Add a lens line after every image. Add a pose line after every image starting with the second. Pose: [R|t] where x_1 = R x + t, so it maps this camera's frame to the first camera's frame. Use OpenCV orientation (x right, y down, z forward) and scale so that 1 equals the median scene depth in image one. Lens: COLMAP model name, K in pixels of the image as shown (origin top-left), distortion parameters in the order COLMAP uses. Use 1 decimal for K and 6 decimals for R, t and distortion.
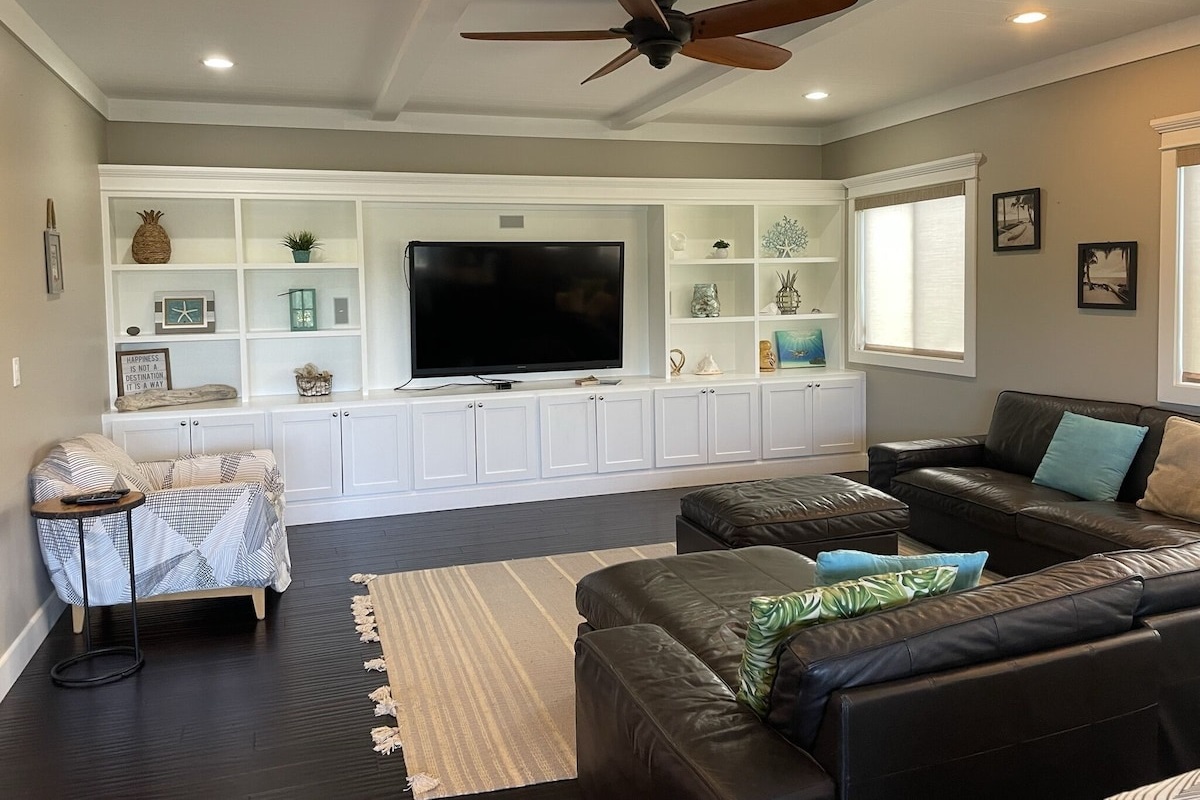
lens RADIAL K [[894.4, 0, 595.4], [0, 894.4, 336.9], [0, 0, 1]] dist [0.115184, -0.156251]
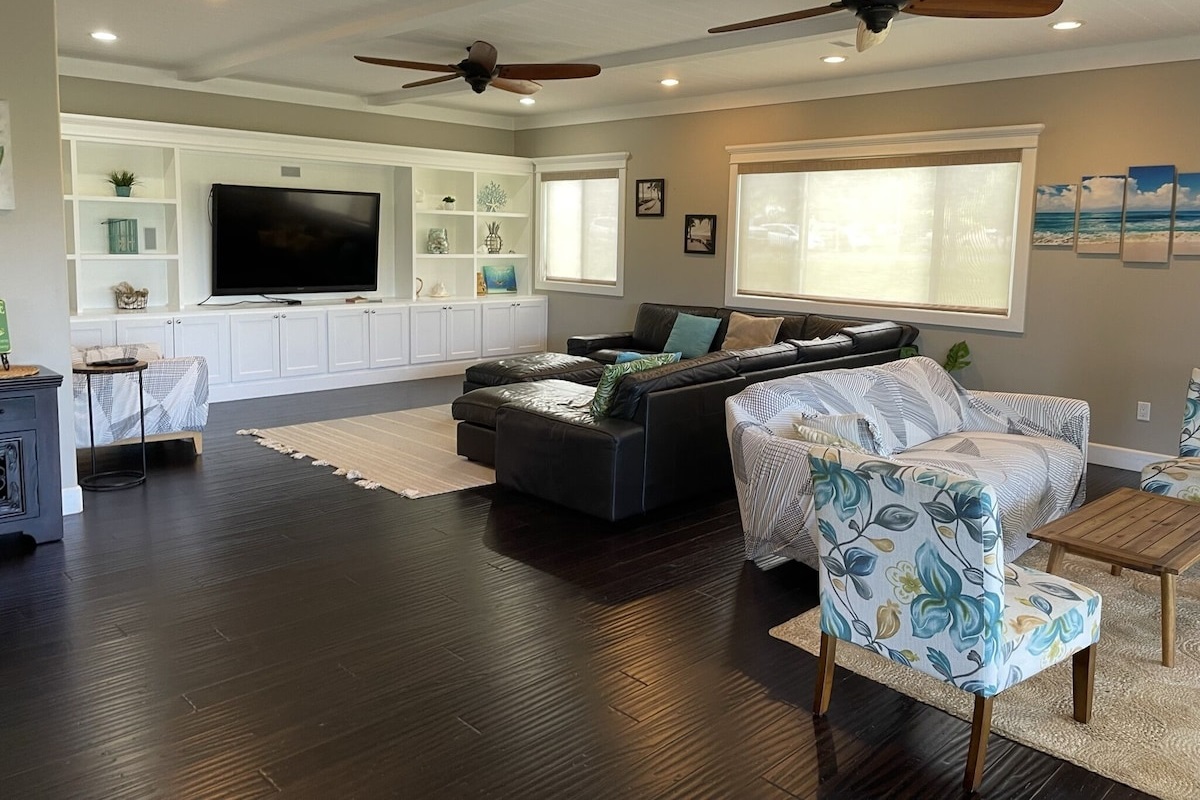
lens RADIAL K [[894.4, 0, 595.4], [0, 894.4, 336.9], [0, 0, 1]] dist [0.115184, -0.156251]
pose [[0.900381, -0.013335, 0.434899, -0.278016], [-0.011951, 0.998395, 0.055356, 0.027324], [-0.434939, -0.055039, 0.898776, -0.347714]]
